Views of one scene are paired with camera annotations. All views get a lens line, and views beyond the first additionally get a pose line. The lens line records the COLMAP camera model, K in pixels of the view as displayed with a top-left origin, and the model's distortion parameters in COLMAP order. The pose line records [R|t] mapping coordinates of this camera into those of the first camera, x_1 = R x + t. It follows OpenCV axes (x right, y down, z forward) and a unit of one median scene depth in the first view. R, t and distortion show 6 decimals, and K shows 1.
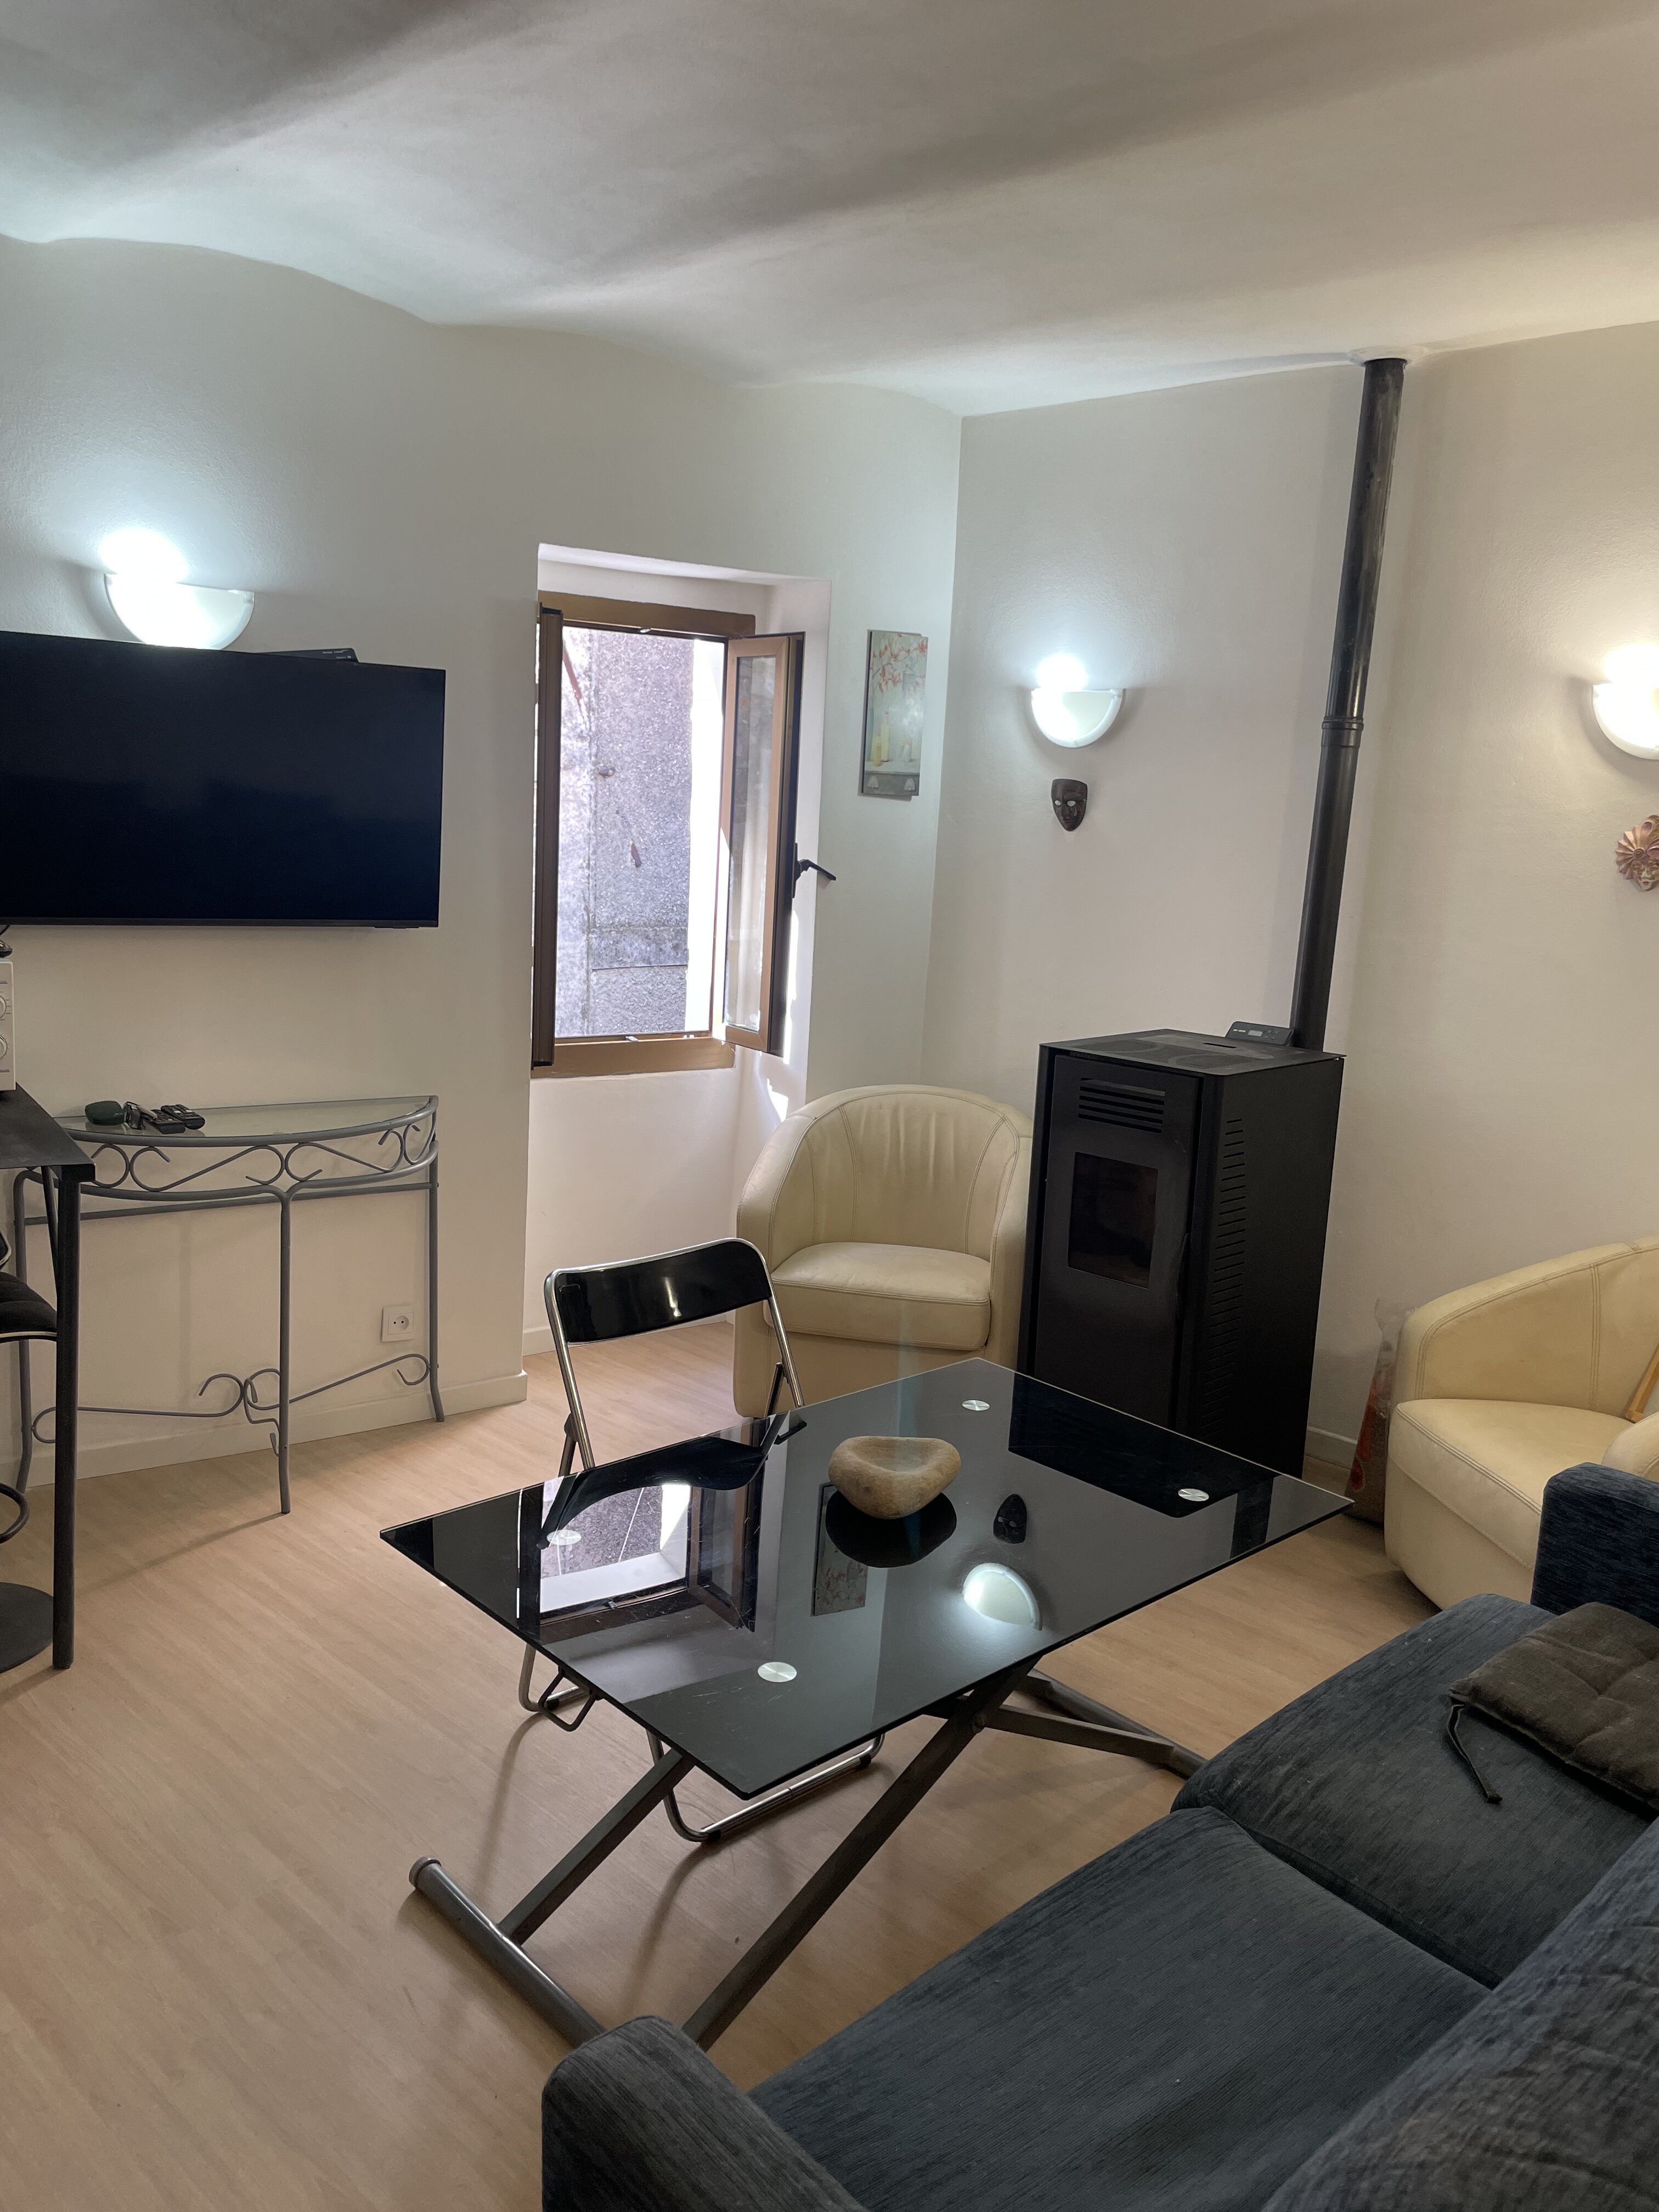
lens RADIAL K [[1678.7, 0, 779.2], [0, 1678.7, 1106.3], [0, 0, 1]] dist [0.059611, -0.078760]
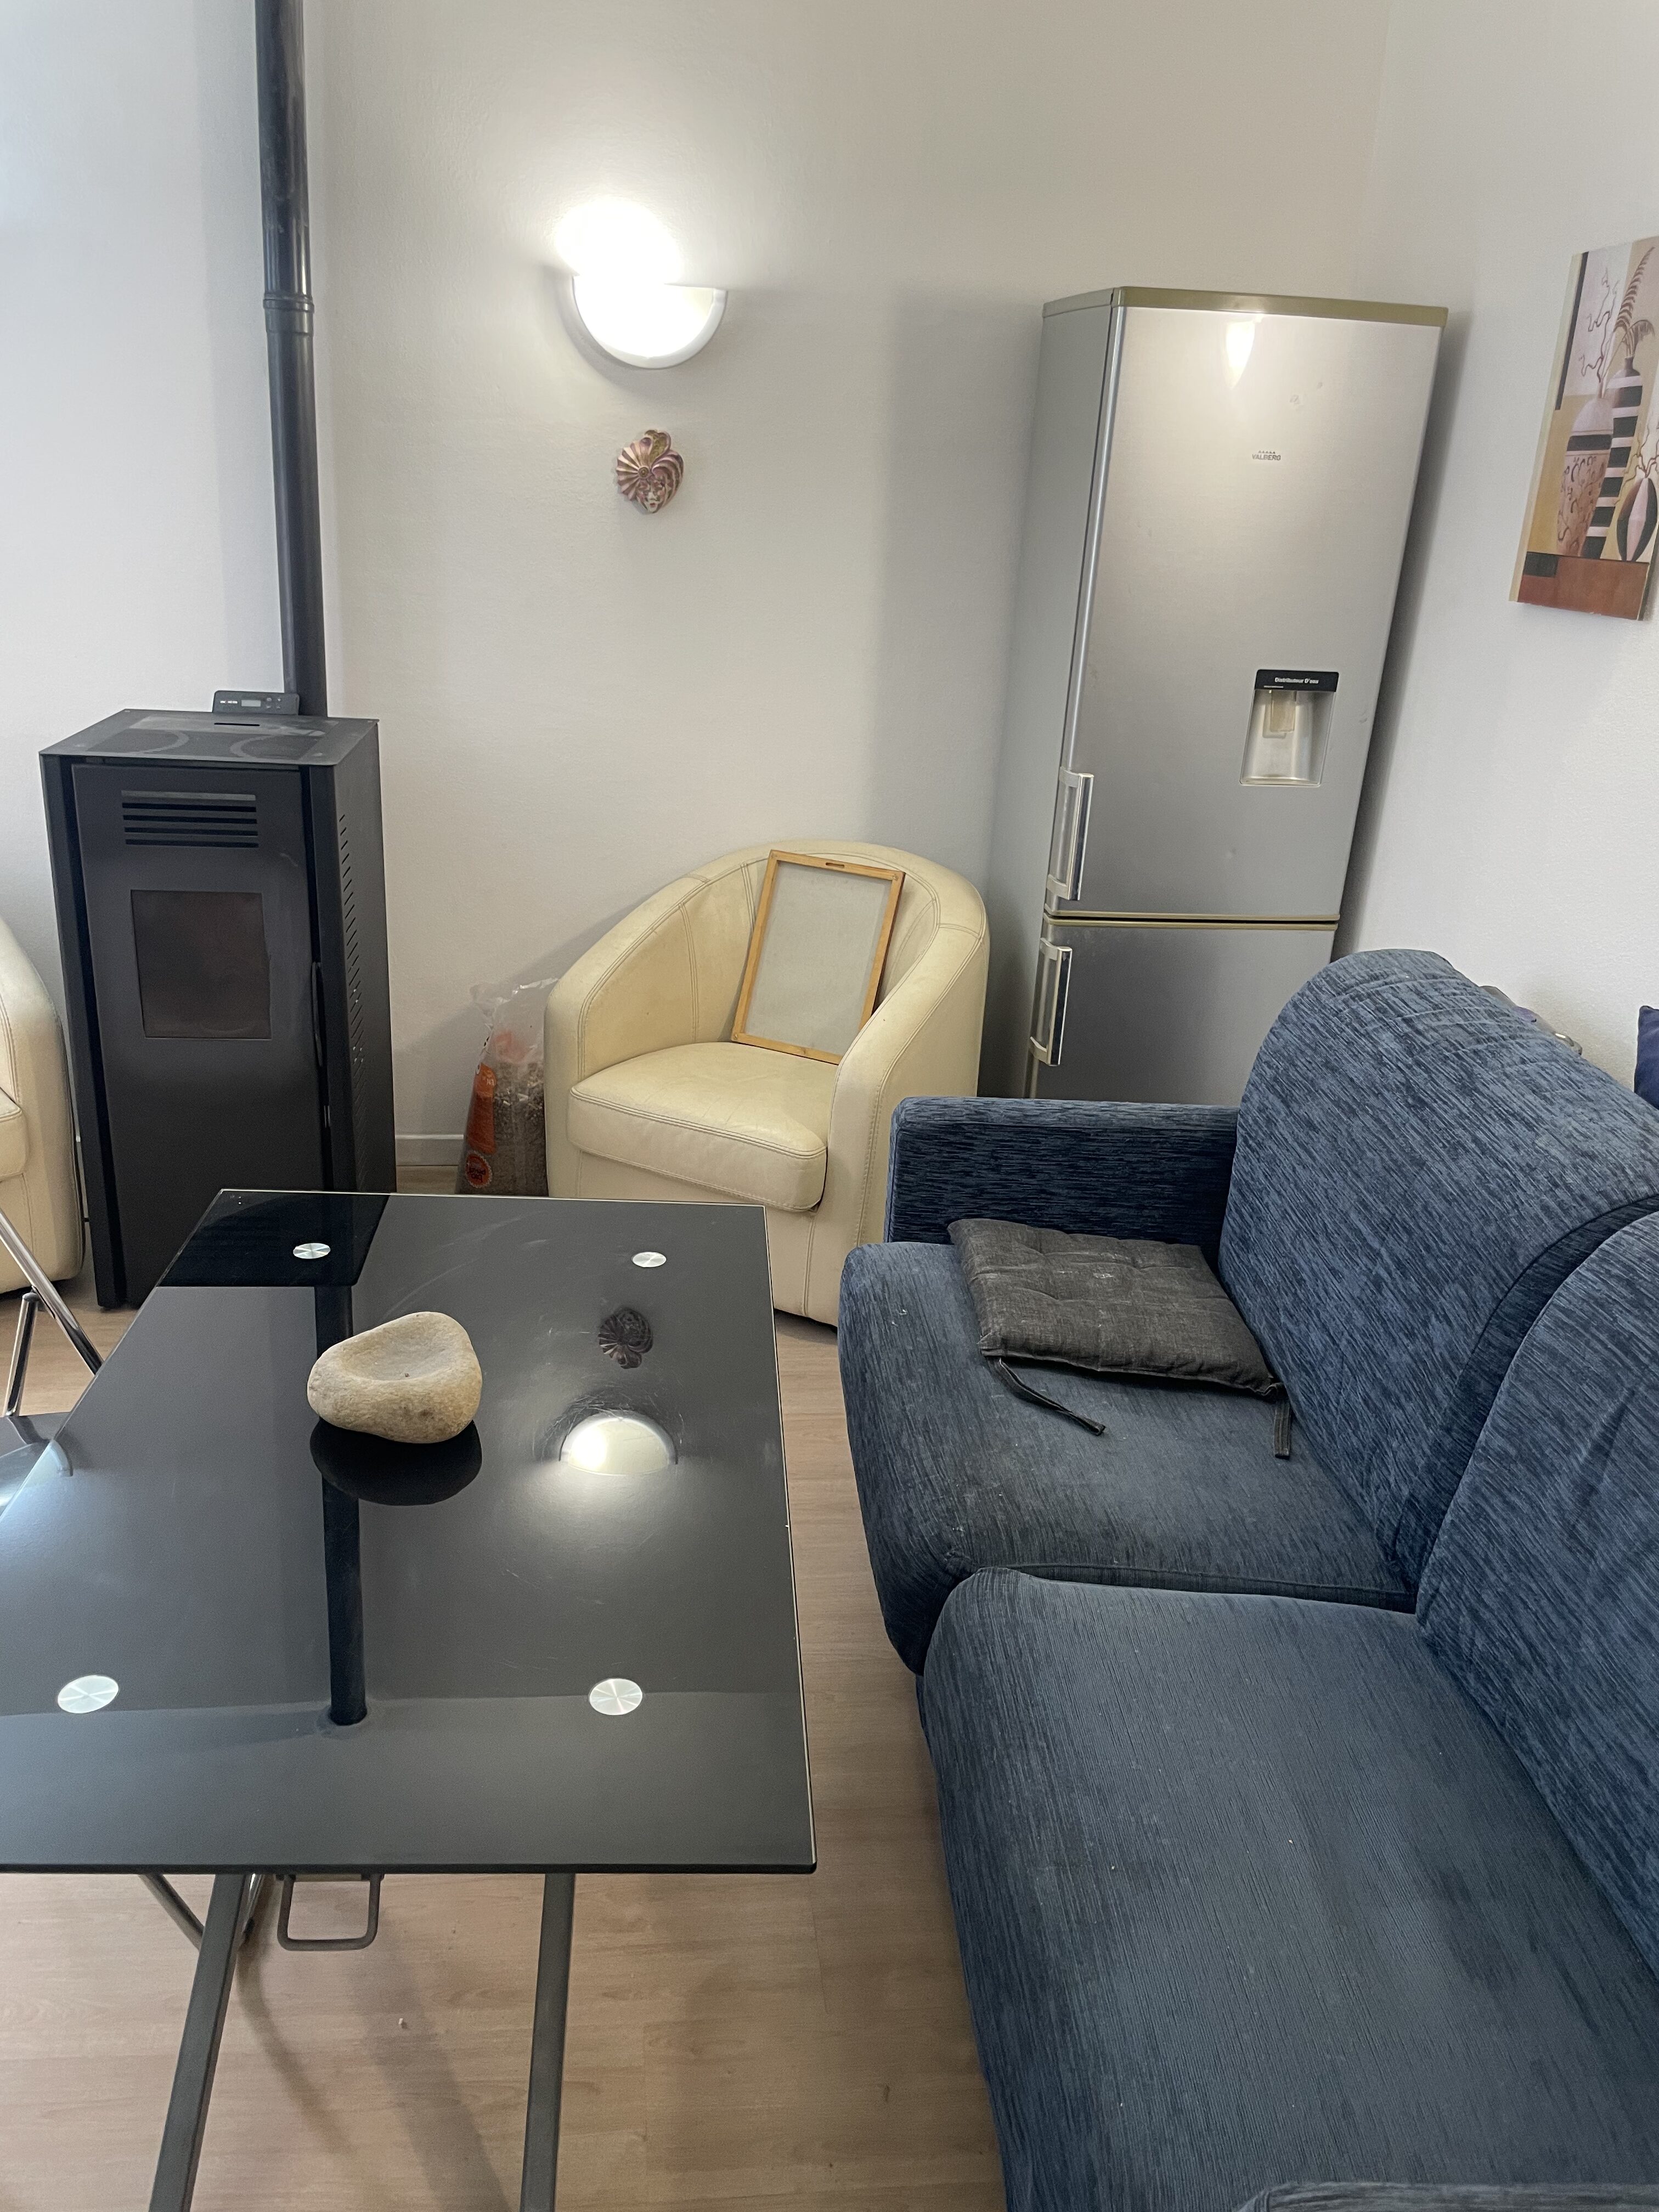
lens RADIAL K [[1678.7, 0, 824.5], [0, 1678.7, 1104.9], [0, 0, 1]] dist [0.059611, -0.078760]
pose [[0.620338, -0.287985, 0.729551, -0.235789], [0.119072, 0.953951, 0.275318, -0.058448], [-0.775244, -0.083921, 0.626063, 0.287768]]
